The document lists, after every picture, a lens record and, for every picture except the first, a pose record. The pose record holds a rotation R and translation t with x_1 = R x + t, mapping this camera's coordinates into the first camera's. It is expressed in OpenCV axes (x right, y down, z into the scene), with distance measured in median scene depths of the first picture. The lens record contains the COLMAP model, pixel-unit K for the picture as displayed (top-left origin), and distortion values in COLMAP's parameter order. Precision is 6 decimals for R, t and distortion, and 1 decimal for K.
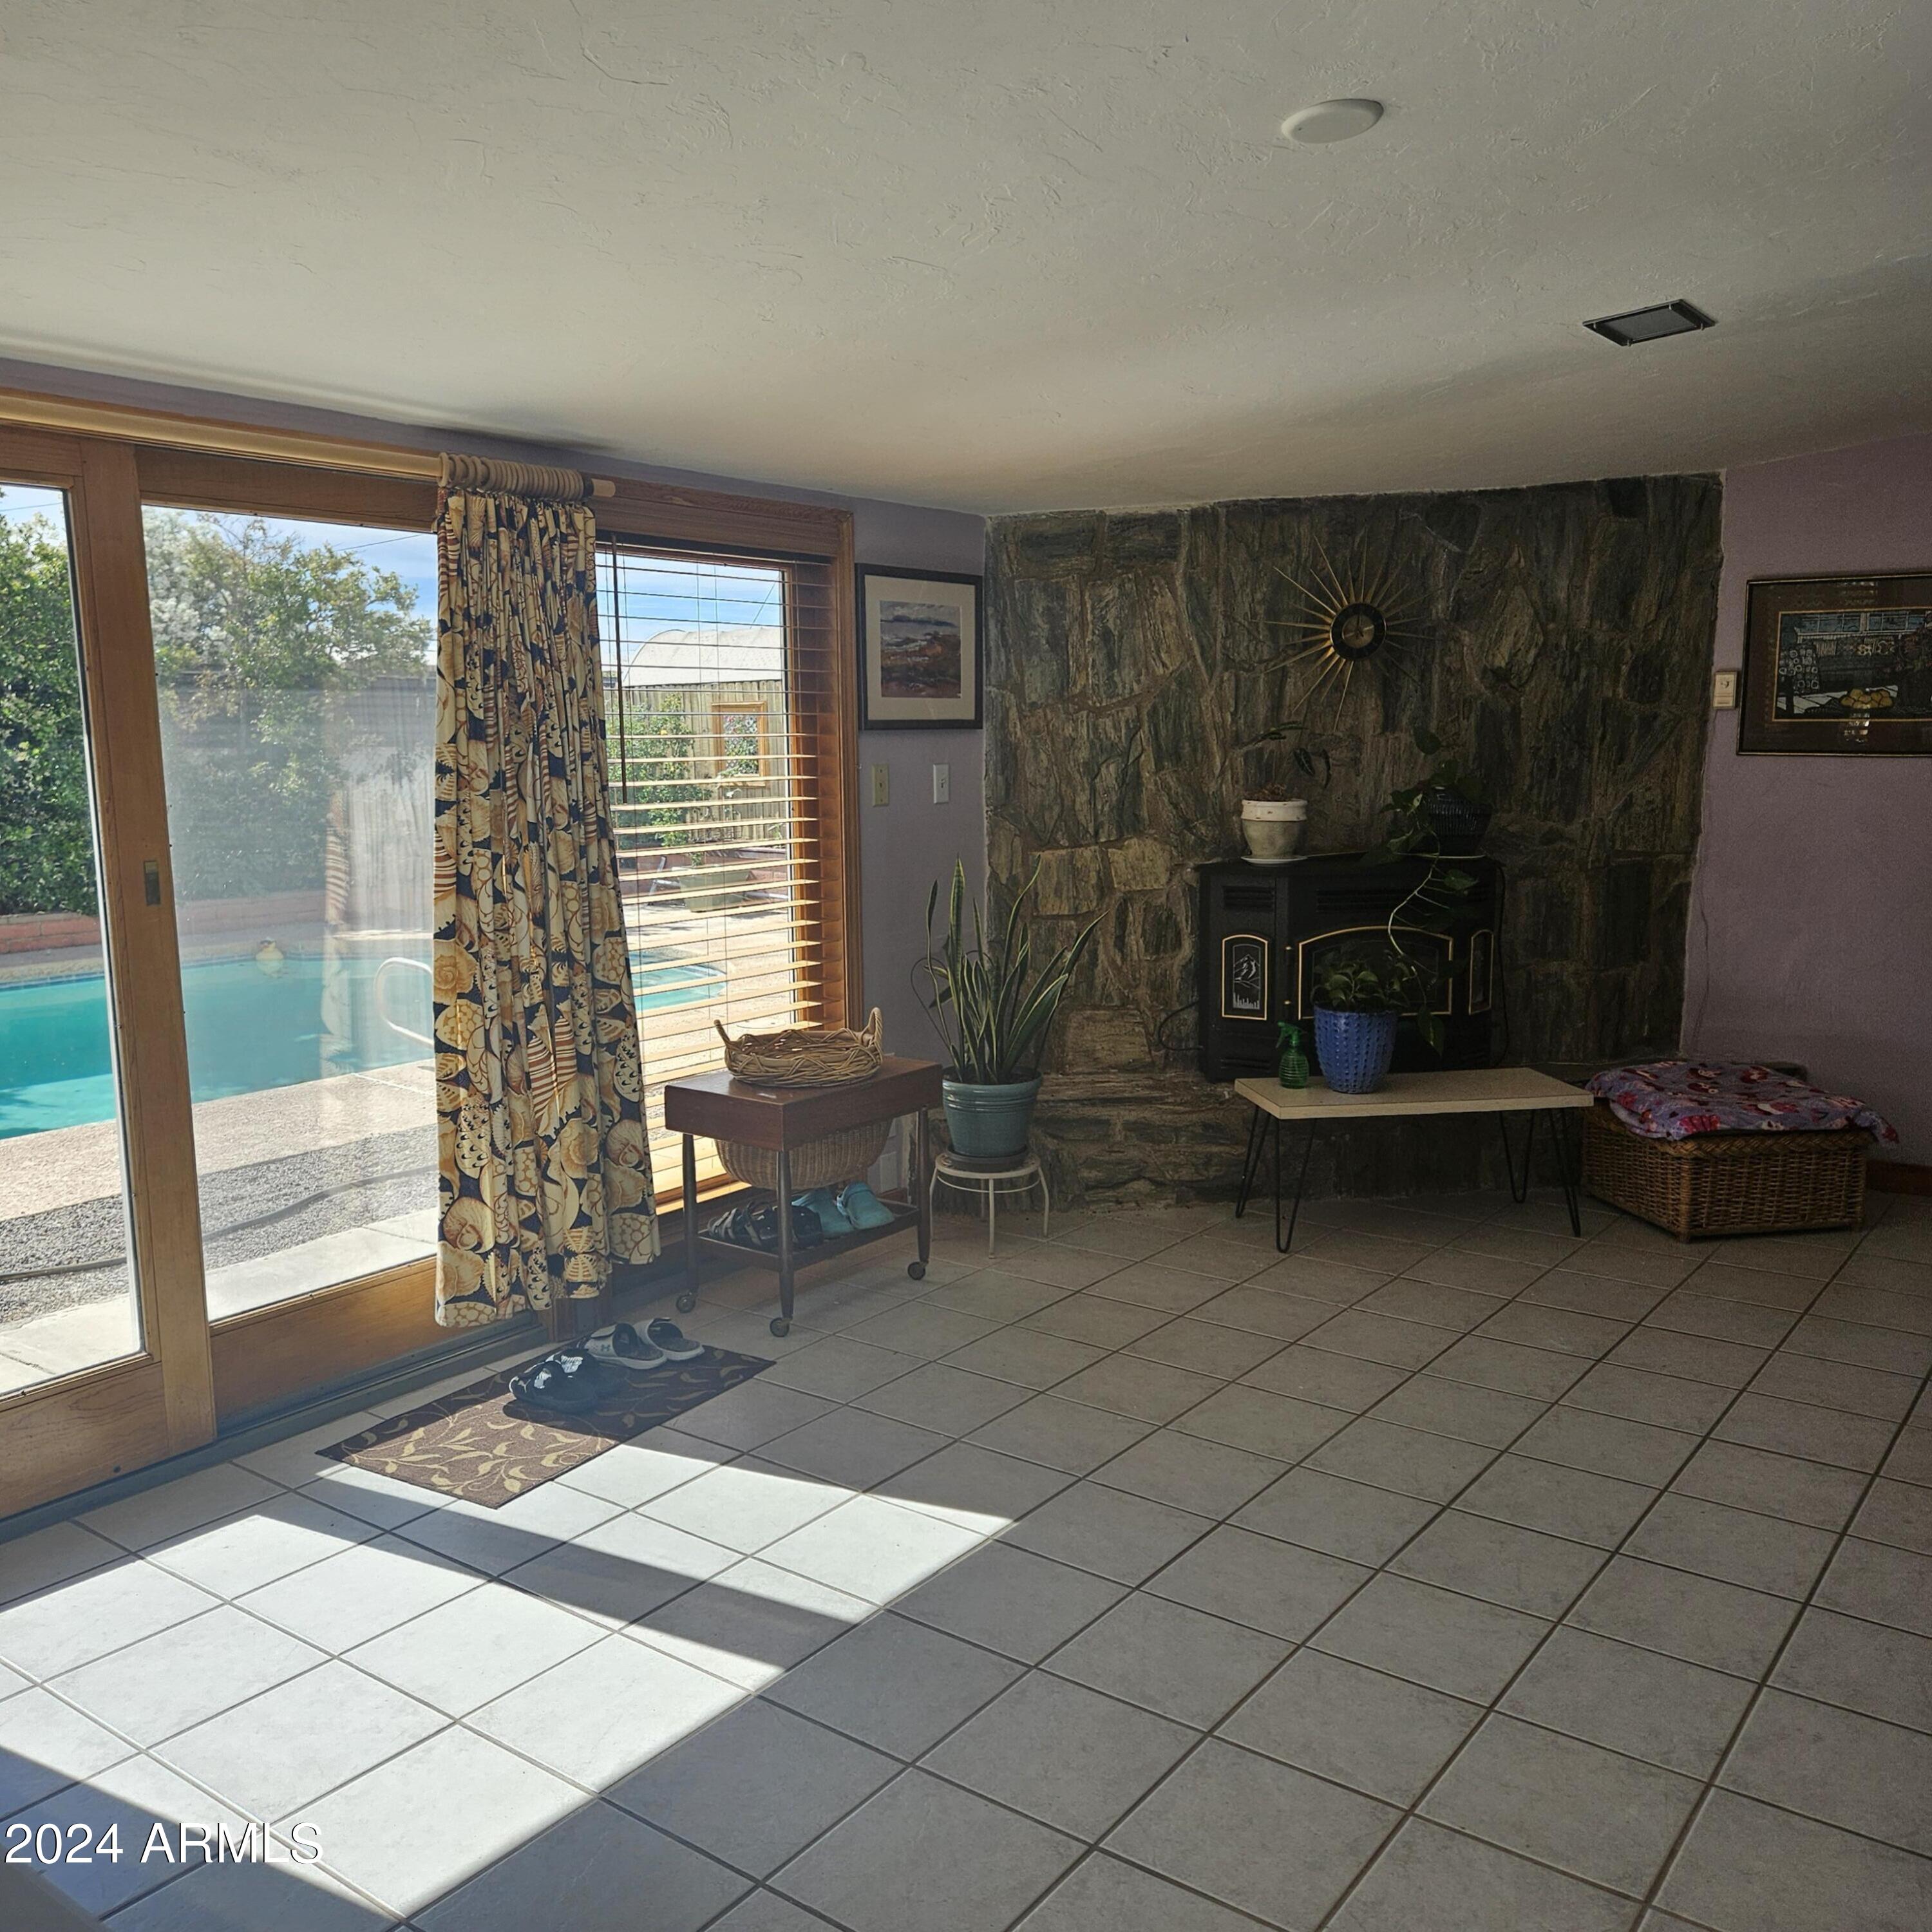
lens RADIAL K [[1719.0, 0, 960.8], [0, 1719.0, 968.6], [0, 0, 1]] dist [0.088318, -0.087841]
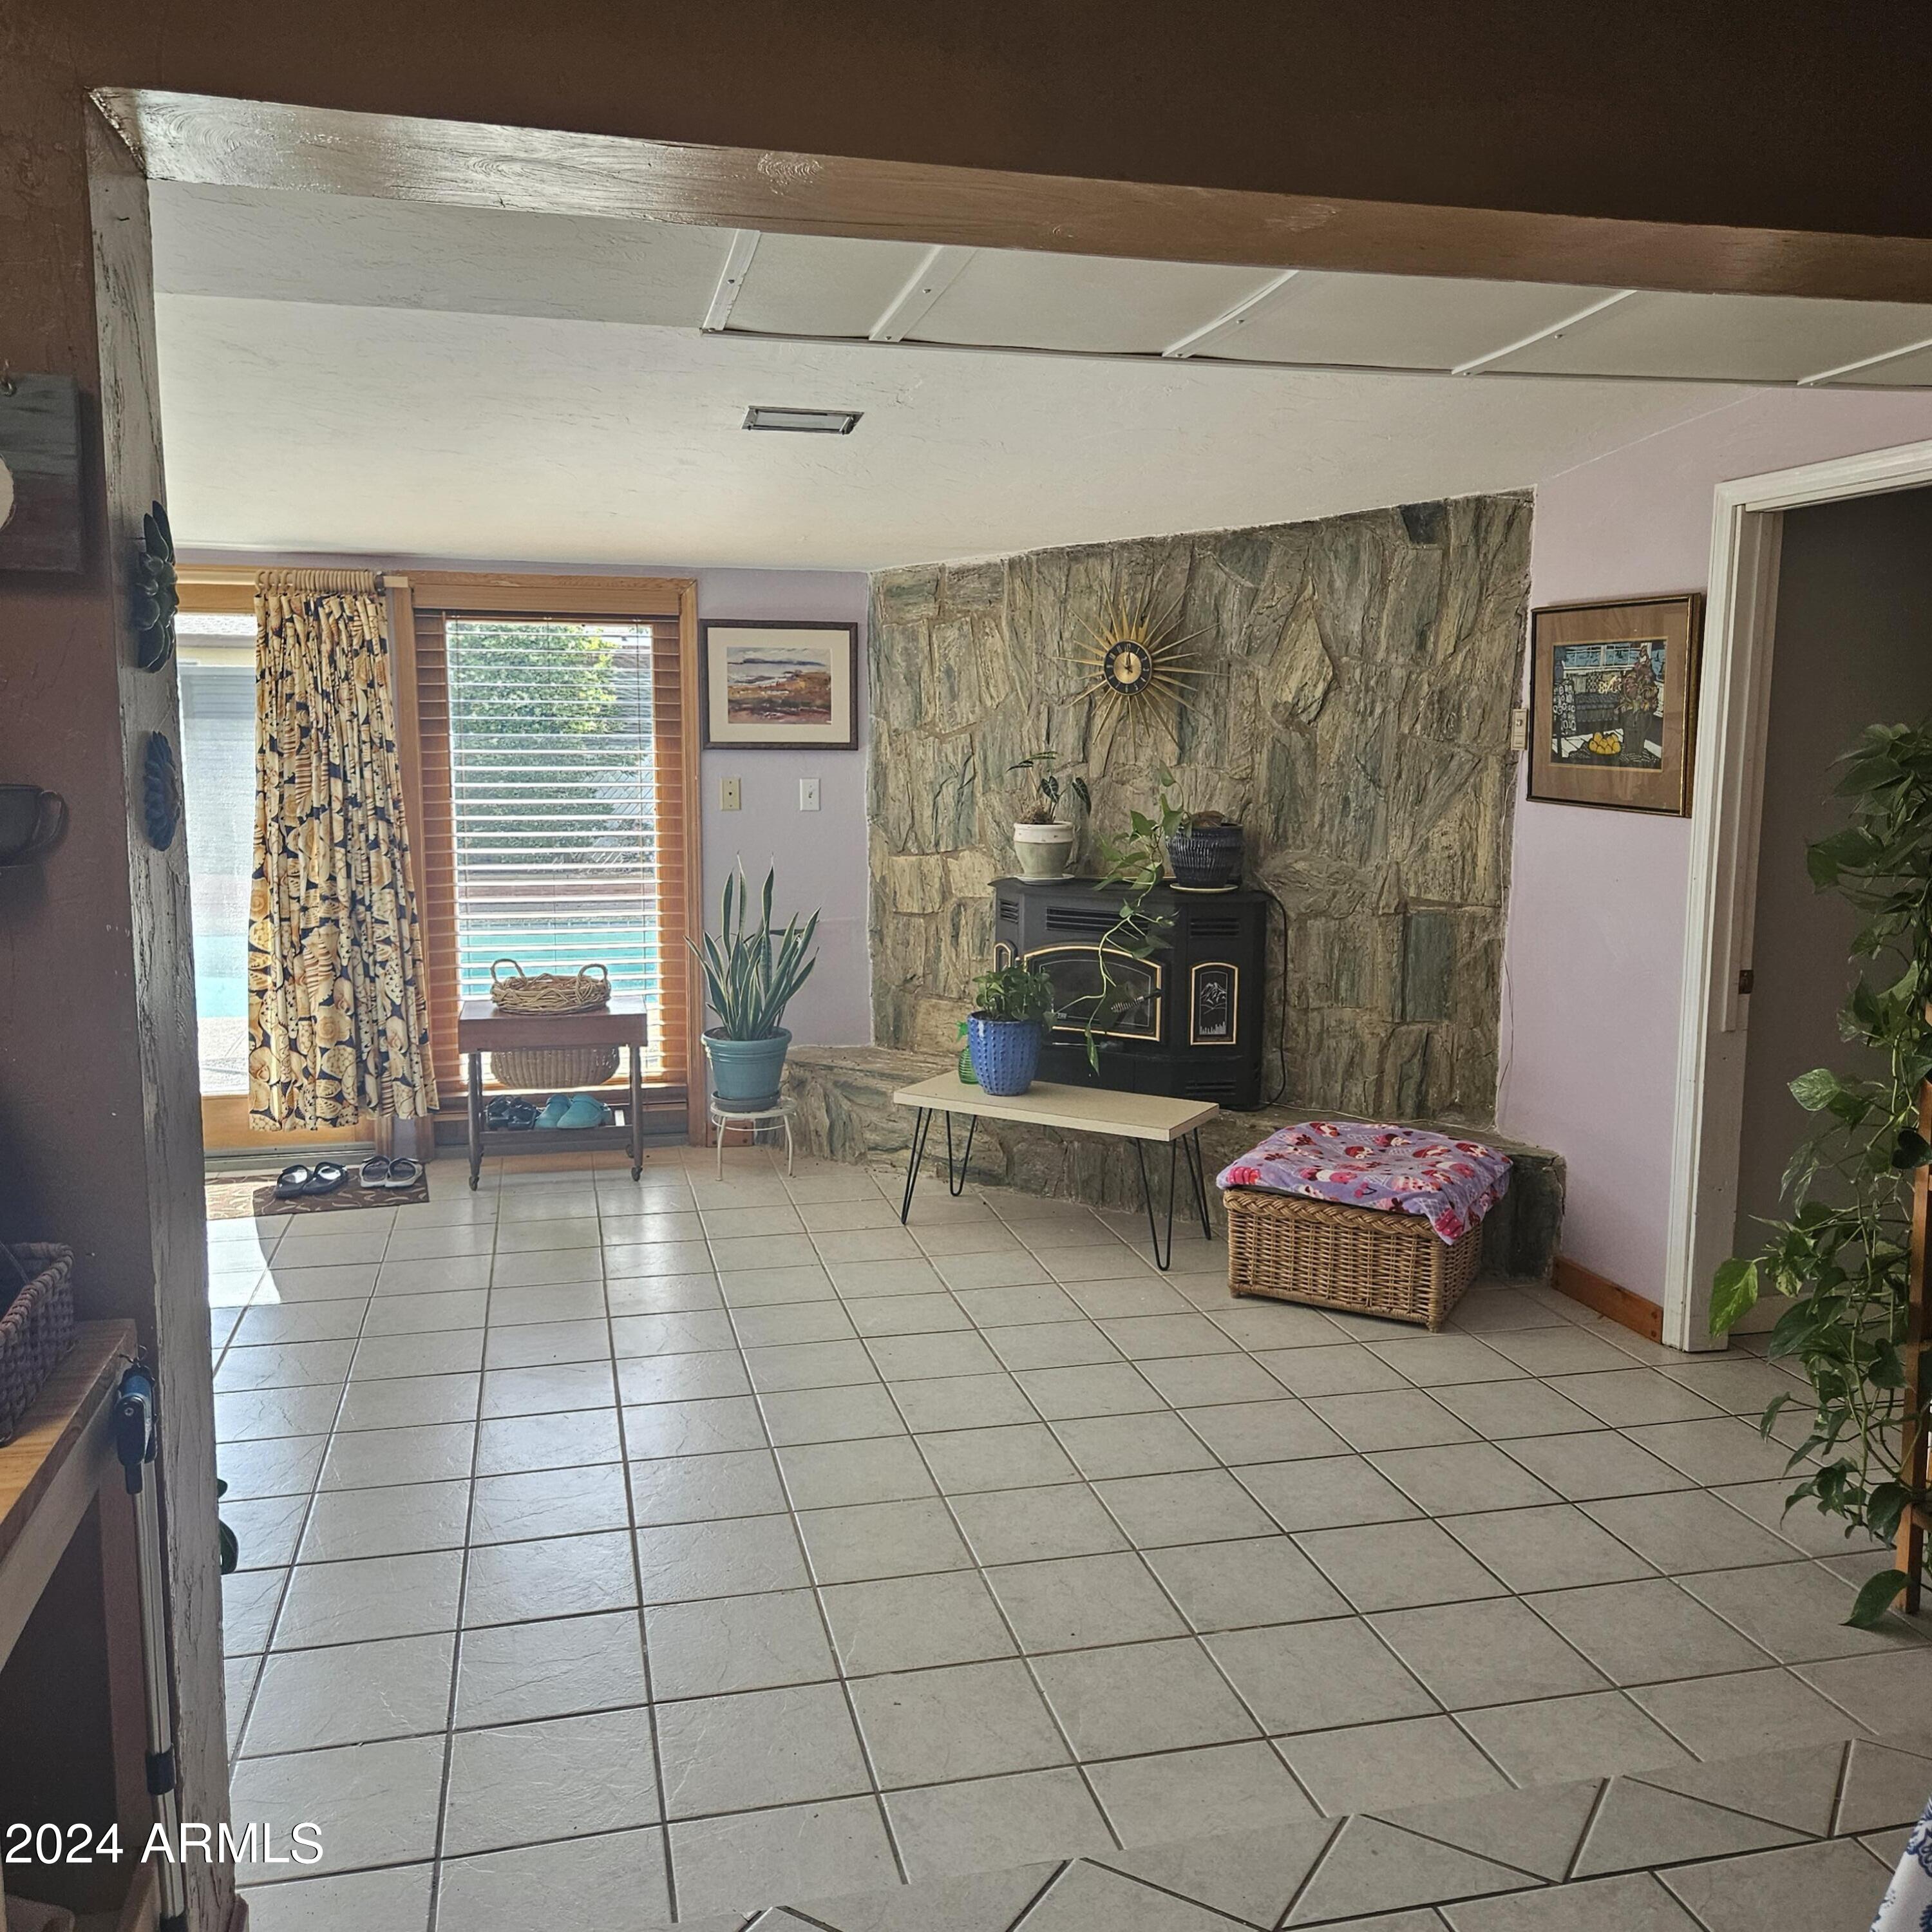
lens RADIAL K [[1719.0, 0, 991.0], [0, 1719.0, 936.9], [0, 0, 1]] dist [0.088318, -0.087841]
pose [[0.769482, 0.092812, -0.631889, 0.832541], [-0.102174, 0.994531, 0.021655, -0.045856], [0.630442, 0.047900, 0.774757, 0.143604]]
